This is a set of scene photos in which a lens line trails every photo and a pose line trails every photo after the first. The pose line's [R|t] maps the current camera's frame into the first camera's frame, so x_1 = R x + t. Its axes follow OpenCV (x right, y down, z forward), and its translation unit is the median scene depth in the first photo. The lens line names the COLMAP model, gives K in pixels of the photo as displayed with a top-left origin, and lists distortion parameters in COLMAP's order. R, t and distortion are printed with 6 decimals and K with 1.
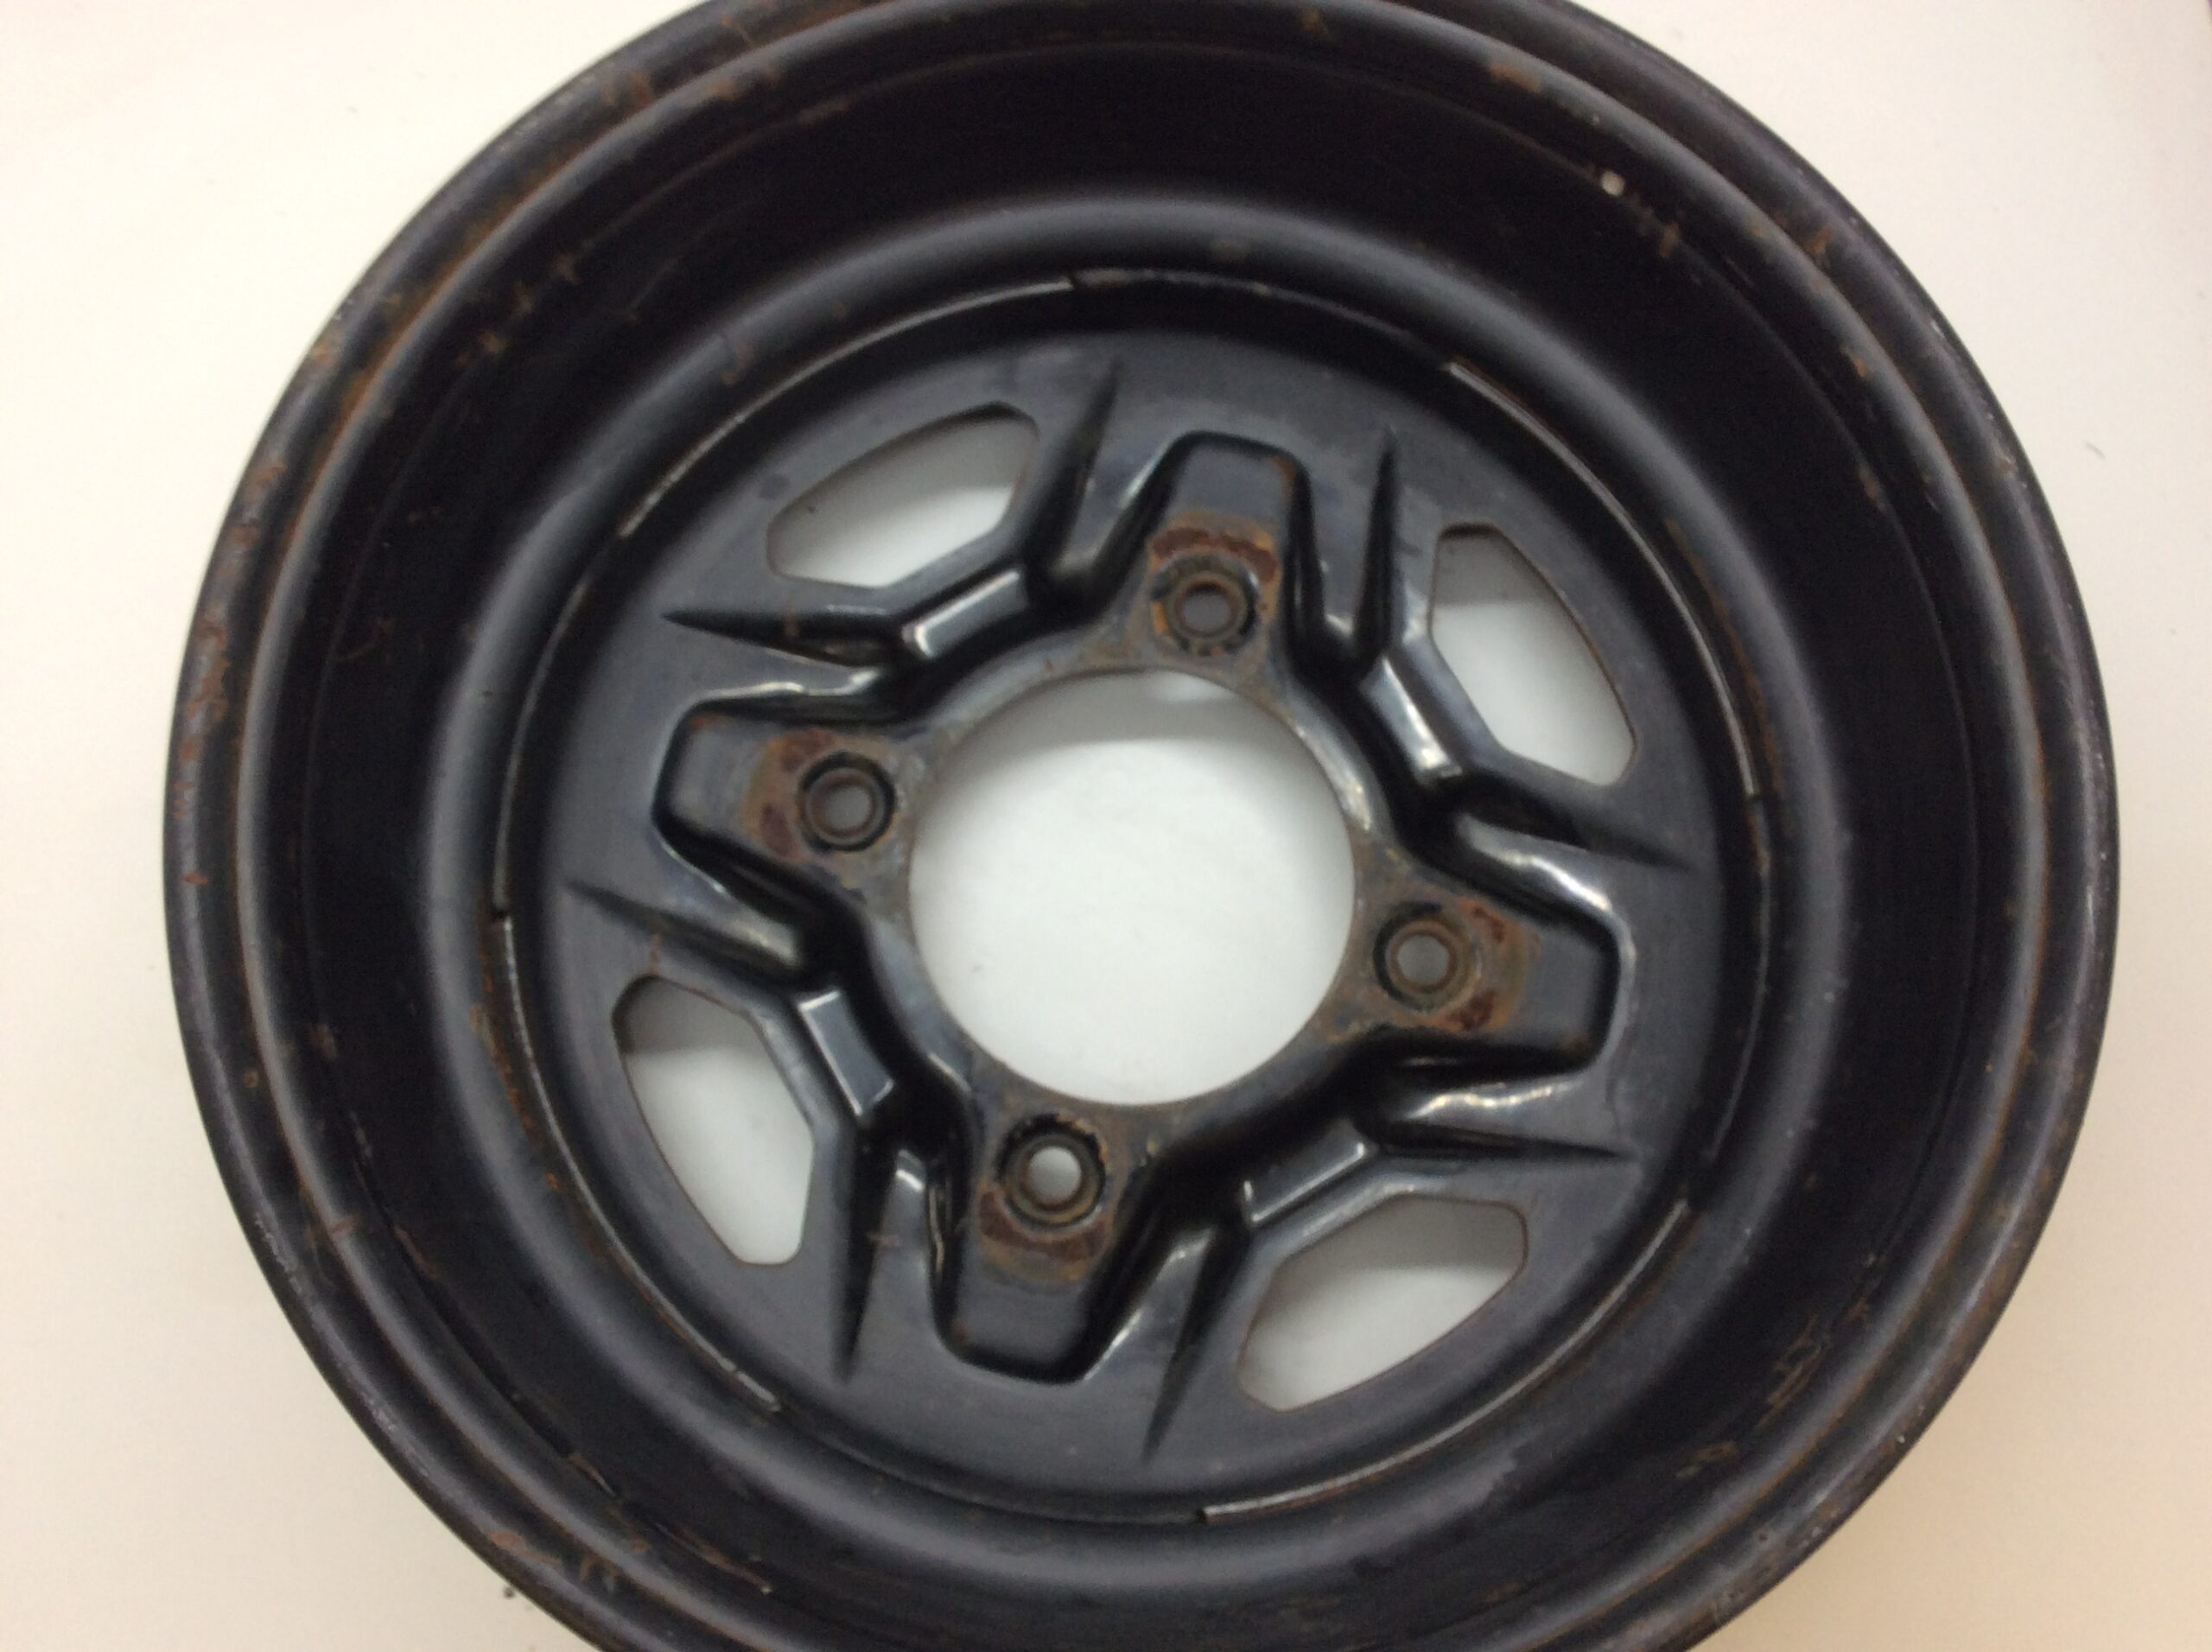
lens RADIAL K [[2083.4, 0, 1105.4], [0, 2083.4, 773.9], [0, 0, 1]] dist [0.137040, -0.323563]
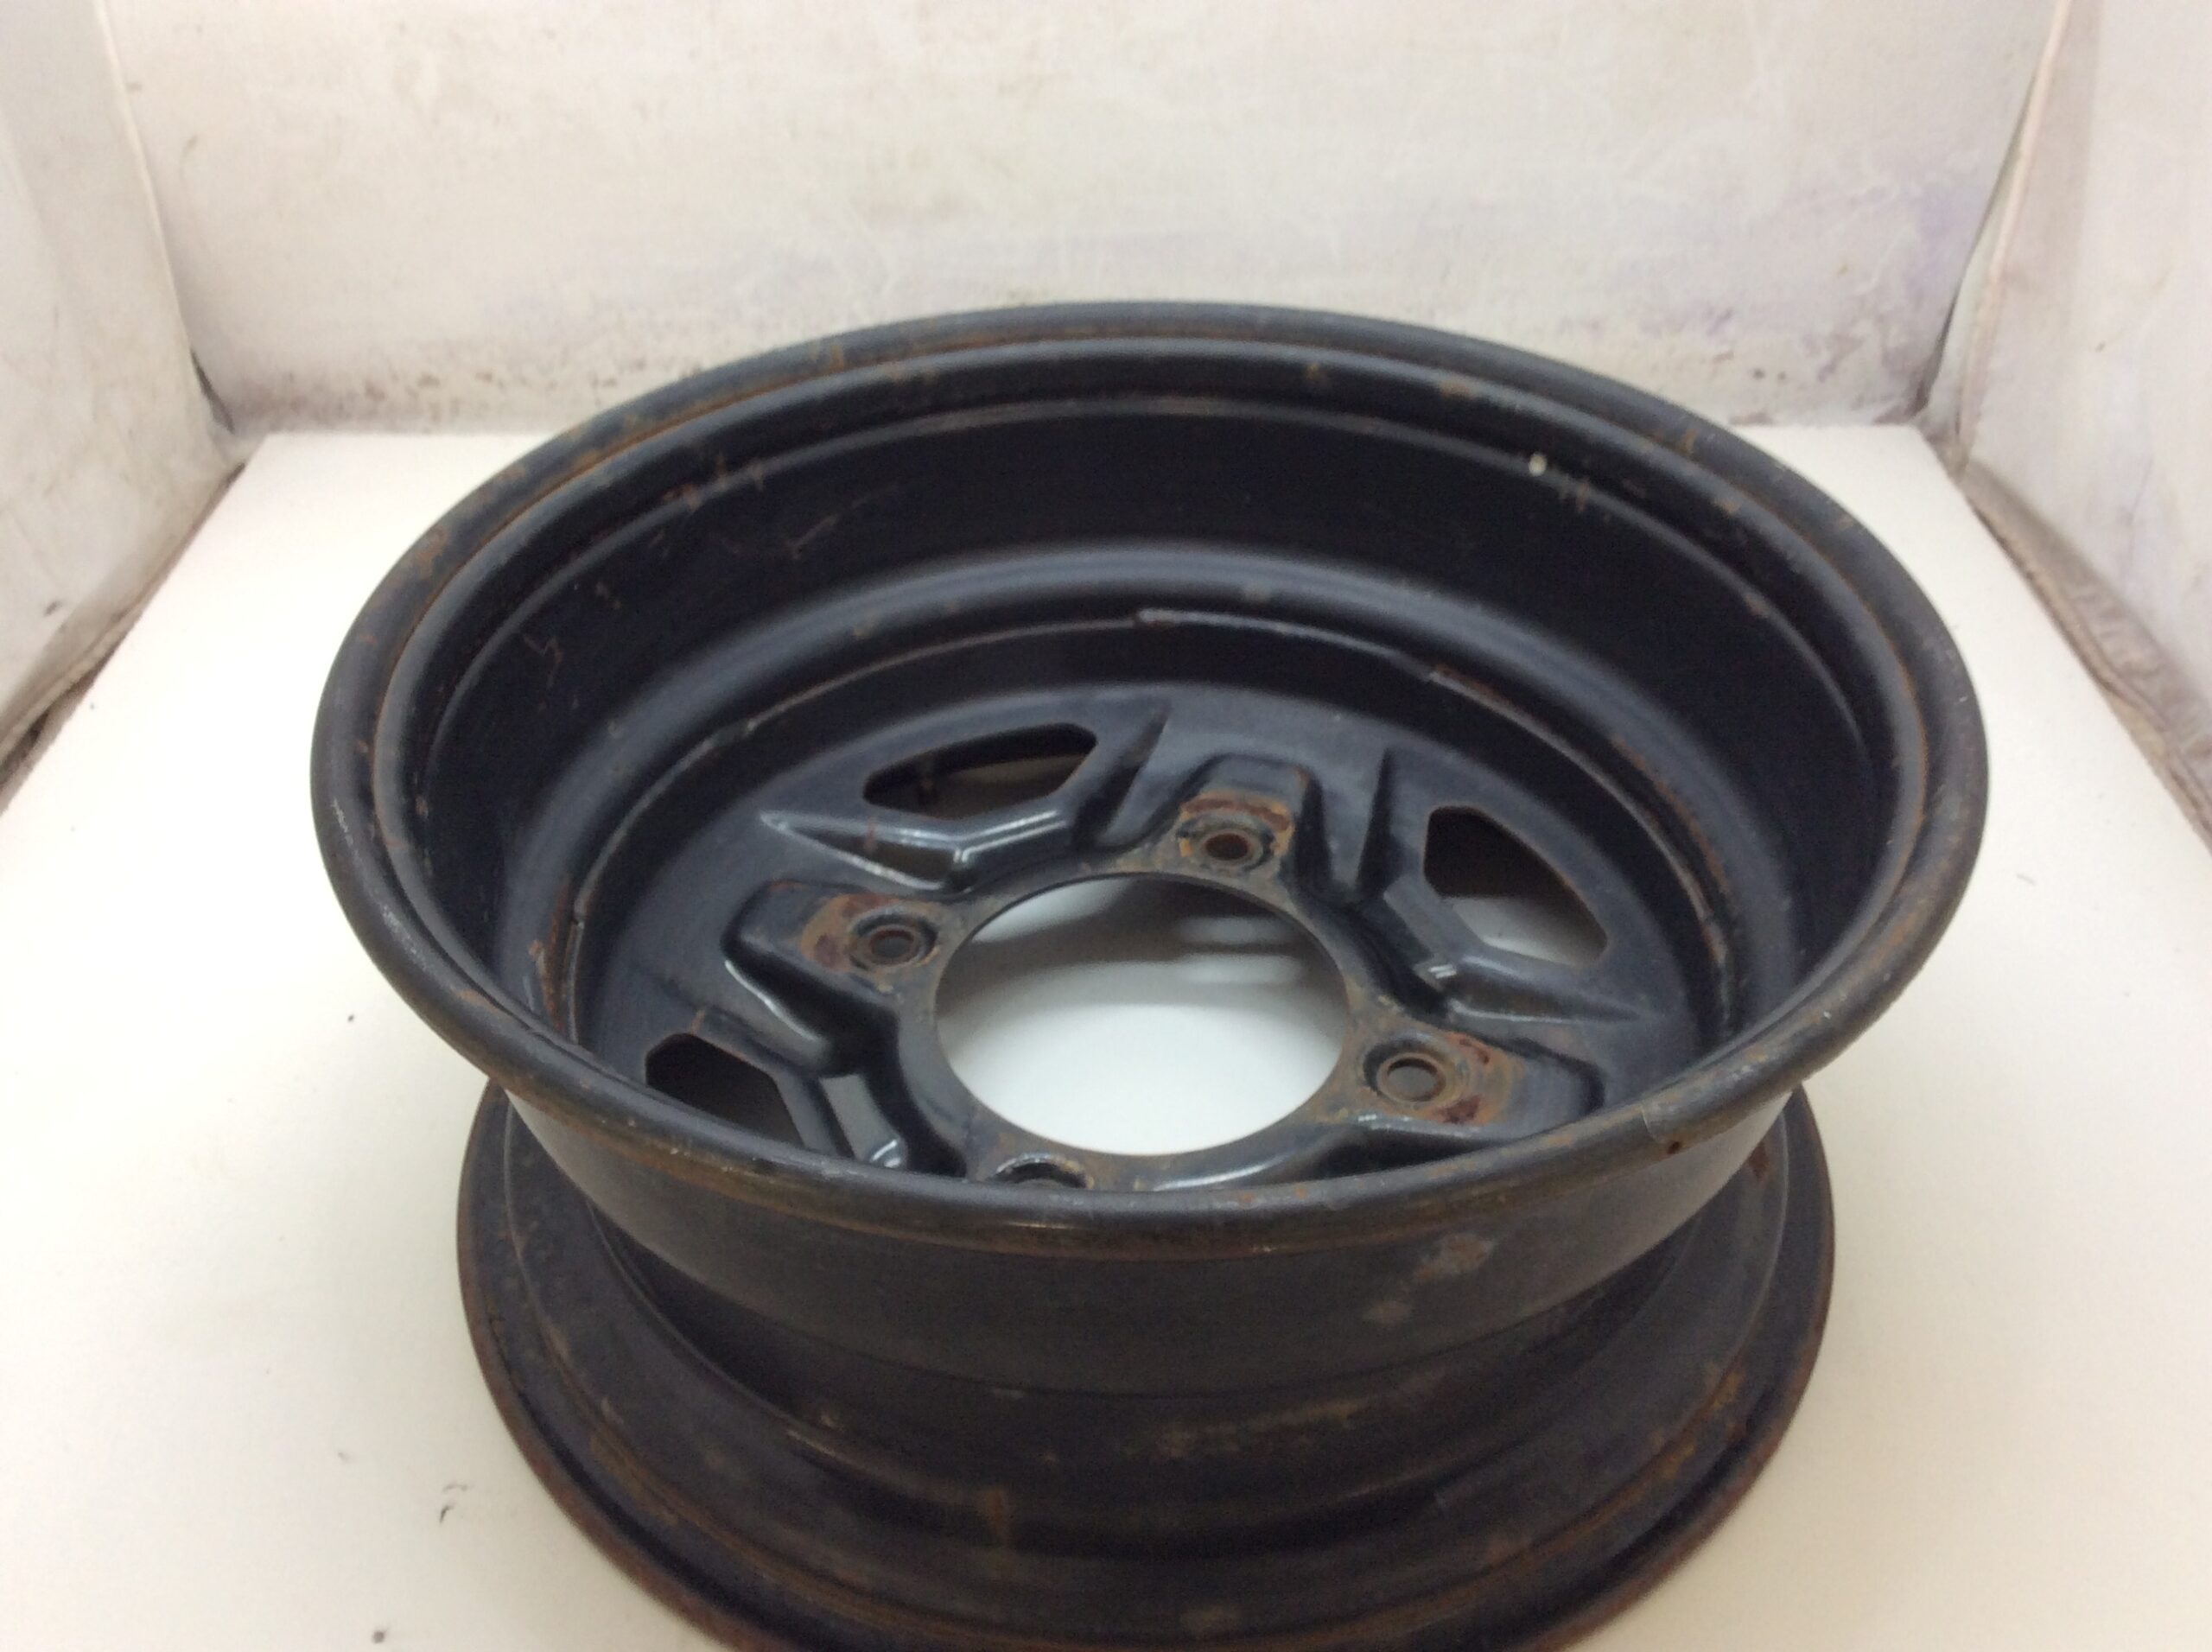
lens RADIAL K [[2081.9, 0, 1098.2], [0, 2081.9, 827.1], [0, 0, 1]] dist [0.049685, -0.115294]
pose [[0.994263, 0.047290, -0.095942, 0.089879], [-0.098580, 0.753225, -0.650334, 0.686928], [0.041512, 0.656061, 0.753565, 0.127403]]
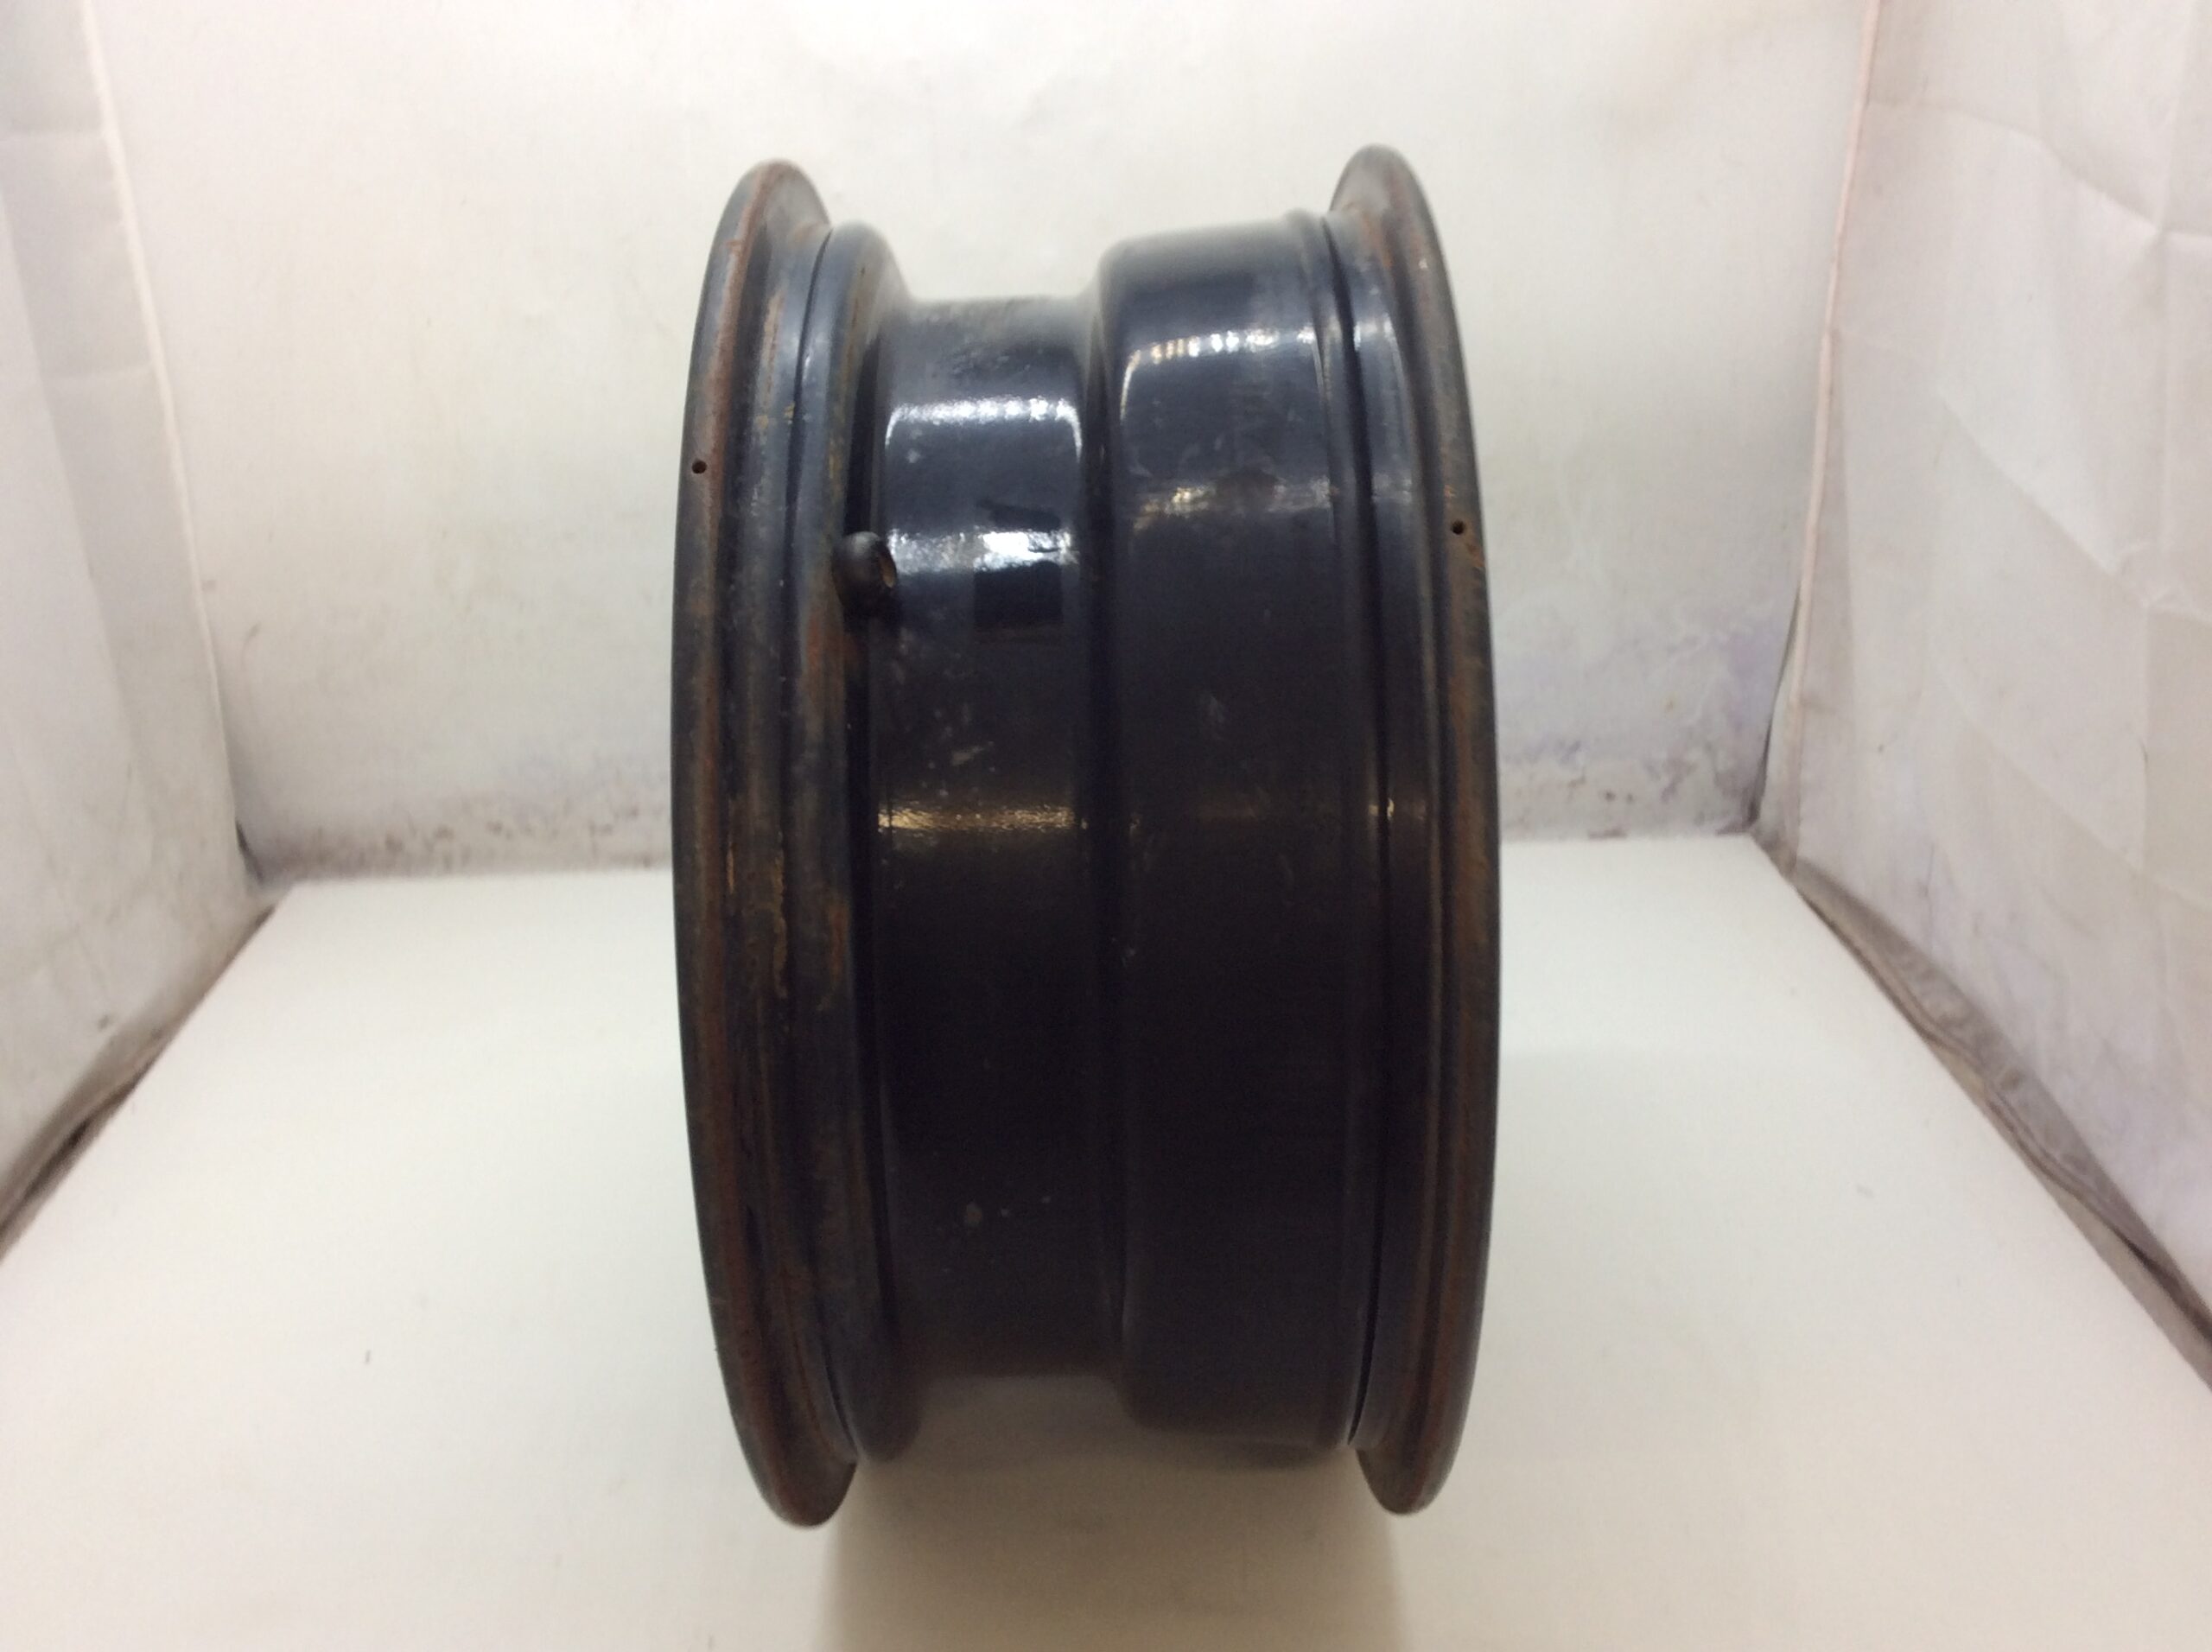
lens RADIAL K [[2083.4, 0, 1105.4], [0, 2083.4, 773.9], [0, 0, 1]] dist [0.137040, -0.323563]
pose [[0.997124, -0.008705, -0.075280, 0.111287], [-0.057974, 0.552127, -0.831742, 0.833585], [0.048804, 0.833715, 0.550034, 0.087282]]
